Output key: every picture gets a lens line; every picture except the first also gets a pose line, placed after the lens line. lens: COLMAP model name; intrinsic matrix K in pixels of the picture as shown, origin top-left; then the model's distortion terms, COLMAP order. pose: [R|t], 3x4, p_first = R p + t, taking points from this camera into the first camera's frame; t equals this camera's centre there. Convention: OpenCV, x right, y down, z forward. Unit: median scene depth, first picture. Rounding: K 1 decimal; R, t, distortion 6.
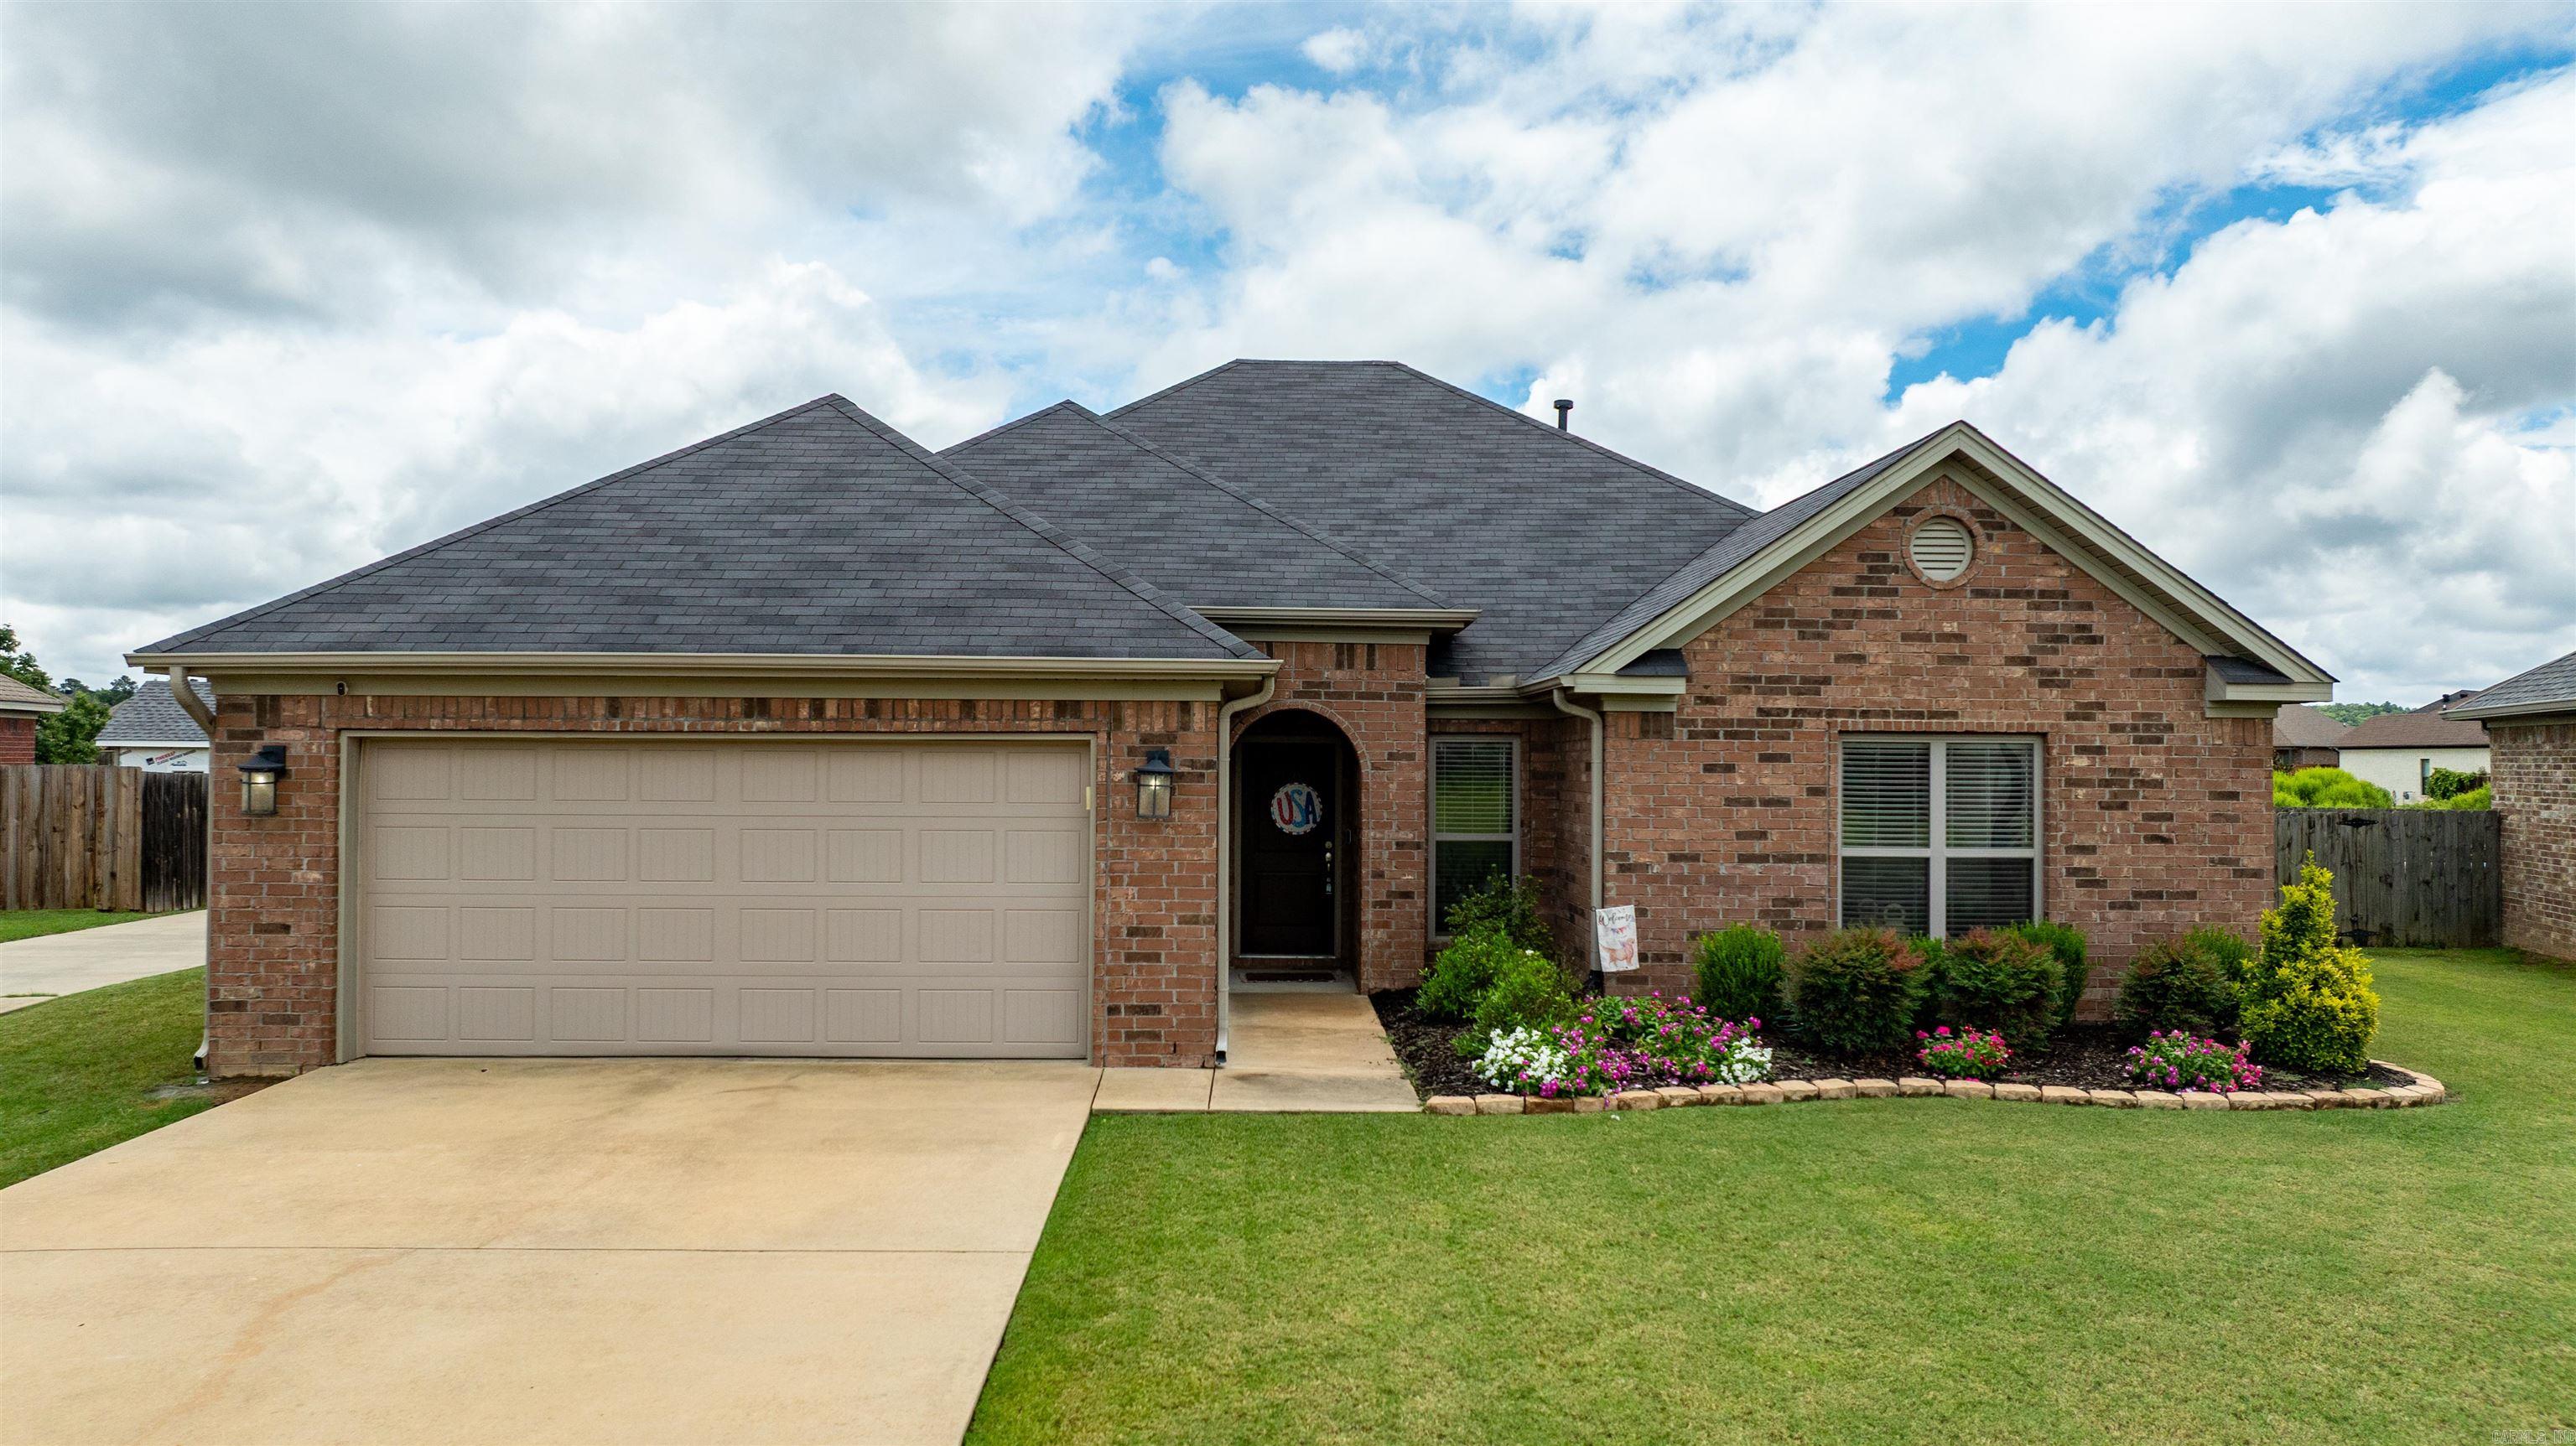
lens RADIAL K [[1814.5, 0, 1290.6], [0, 1814.5, 716.9], [0, 0, 1]] dist [-0.028427, 0.020080]
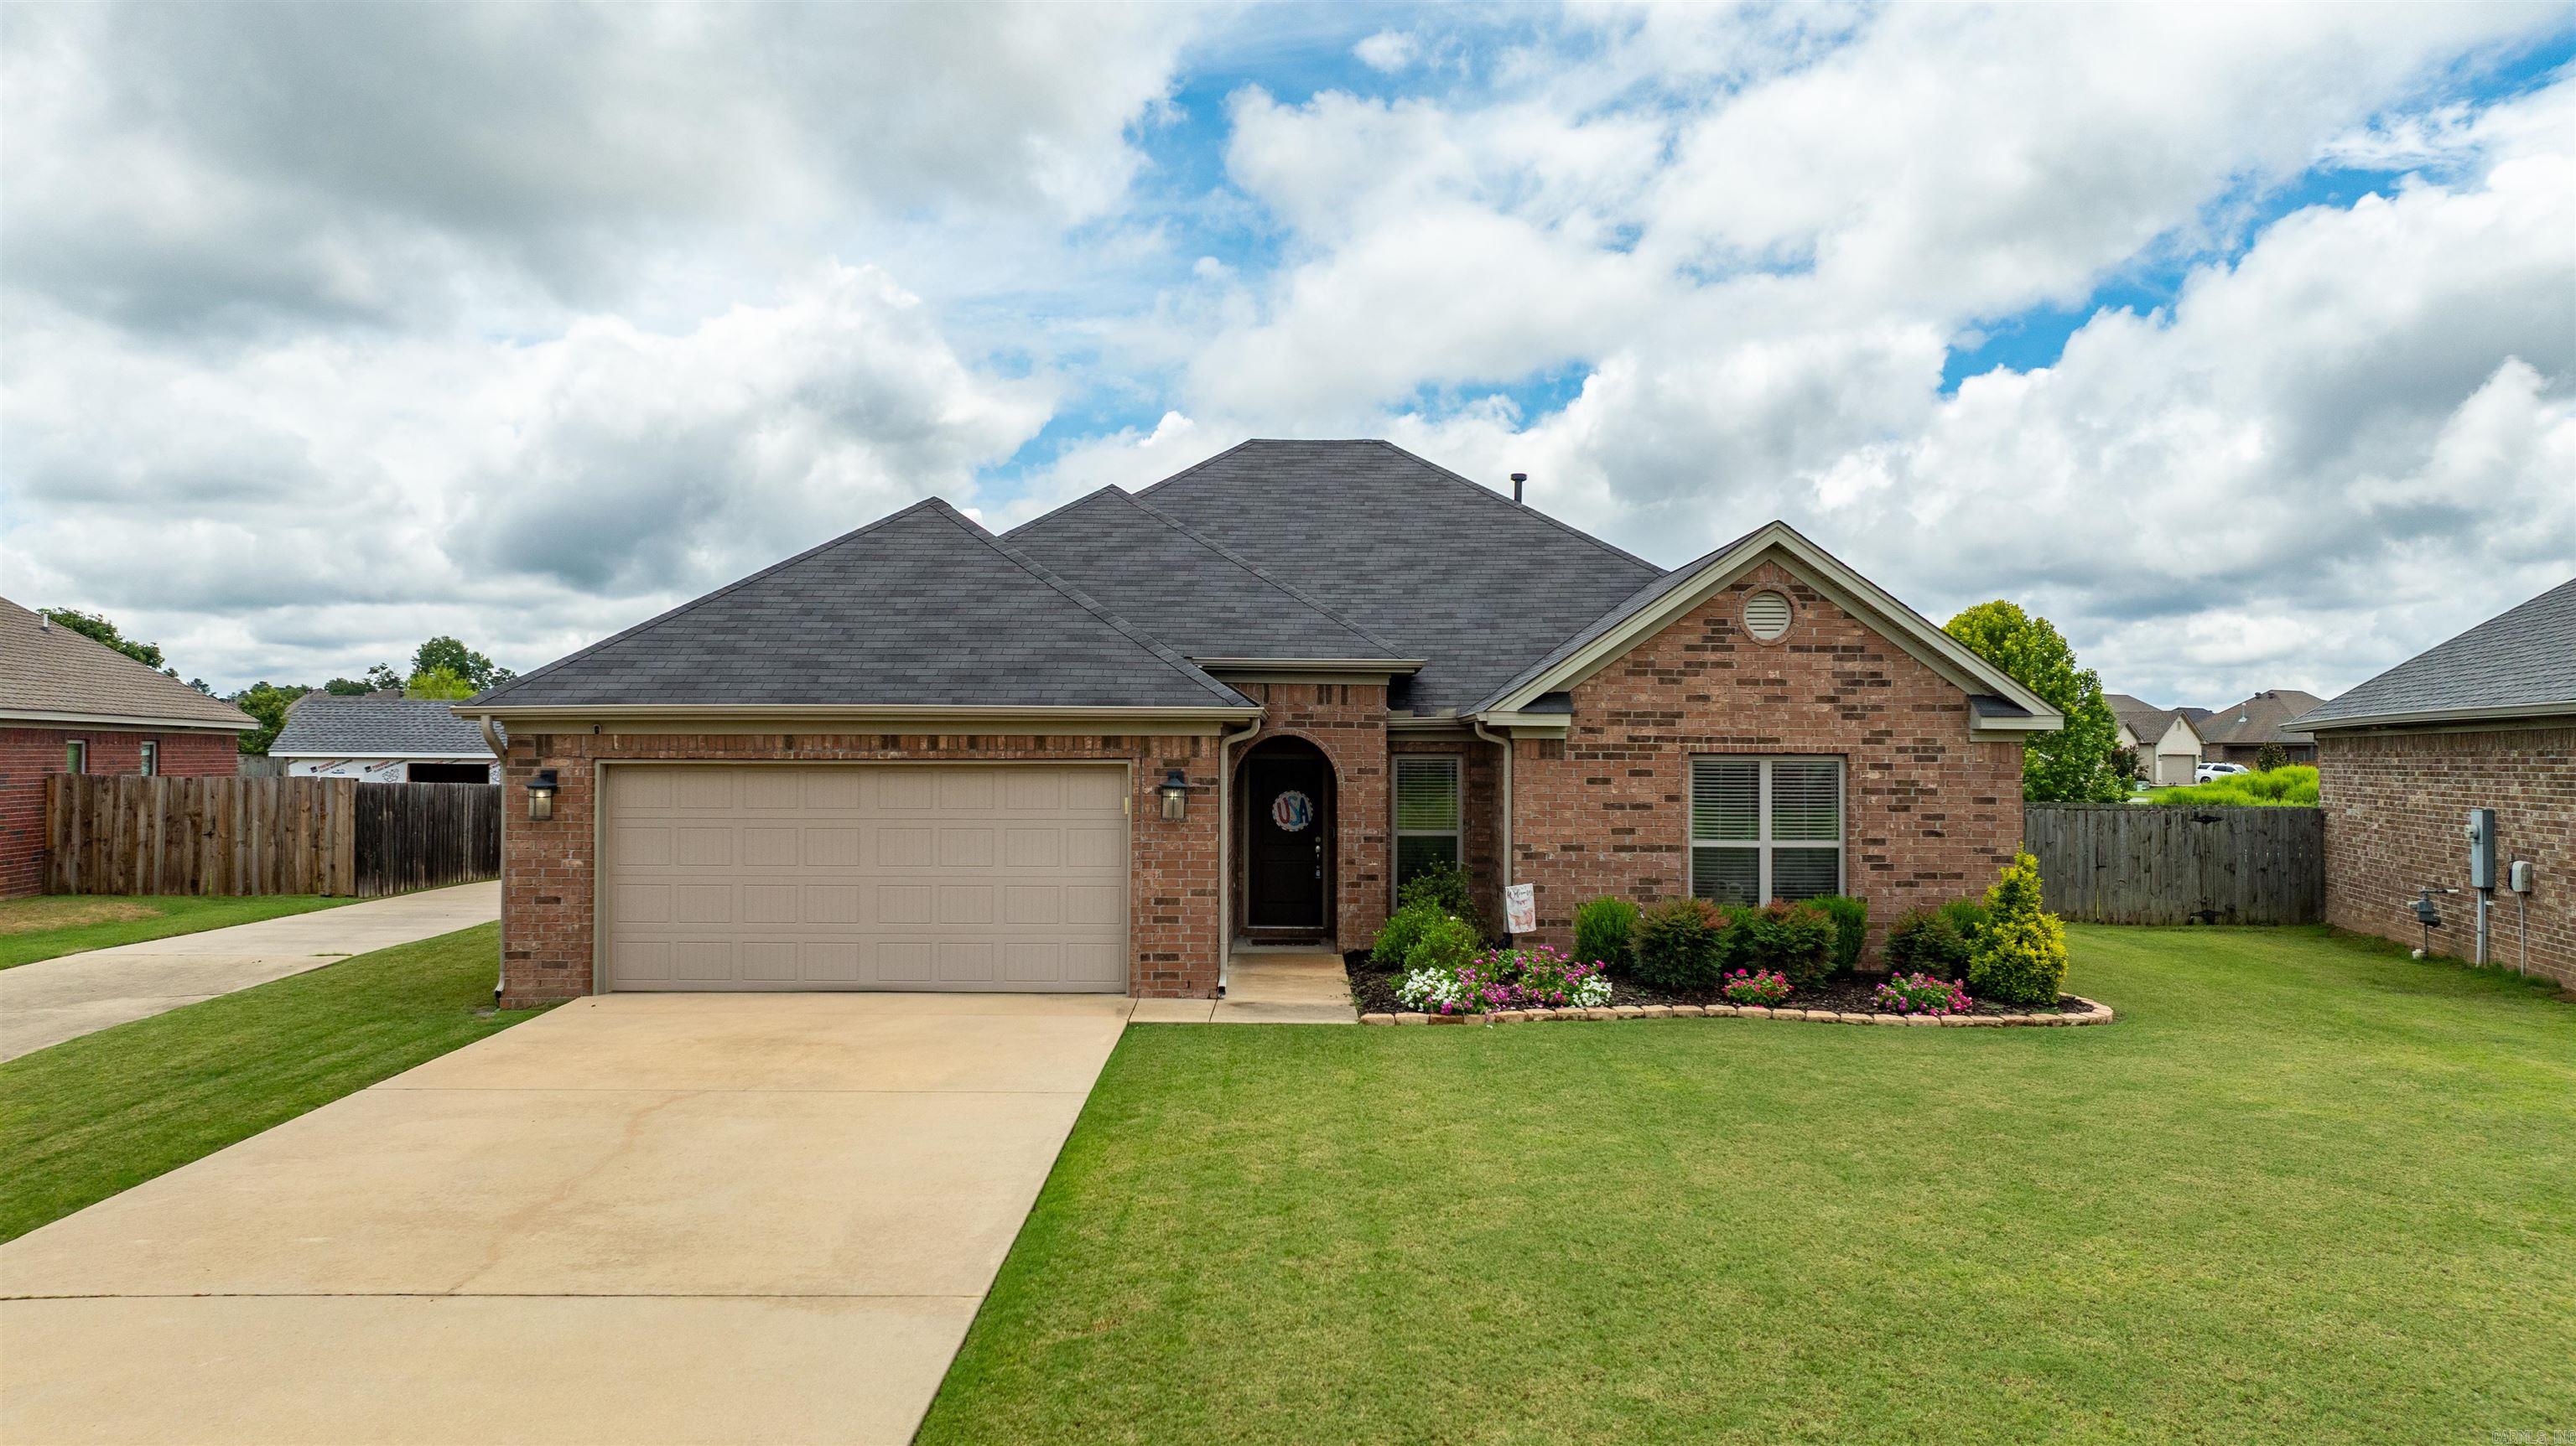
lens RADIAL K [[1814.5, 0, 1290.7], [0, 1814.5, 717.3], [0, 0, 1]] dist [-0.028427, 0.020080]
pose [[0.999545, -0.004097, -0.029890, 0.049519], [0.004160, 0.999989, 0.002056, -0.022206], [0.029881, -0.002180, 0.999551, -0.339537]]
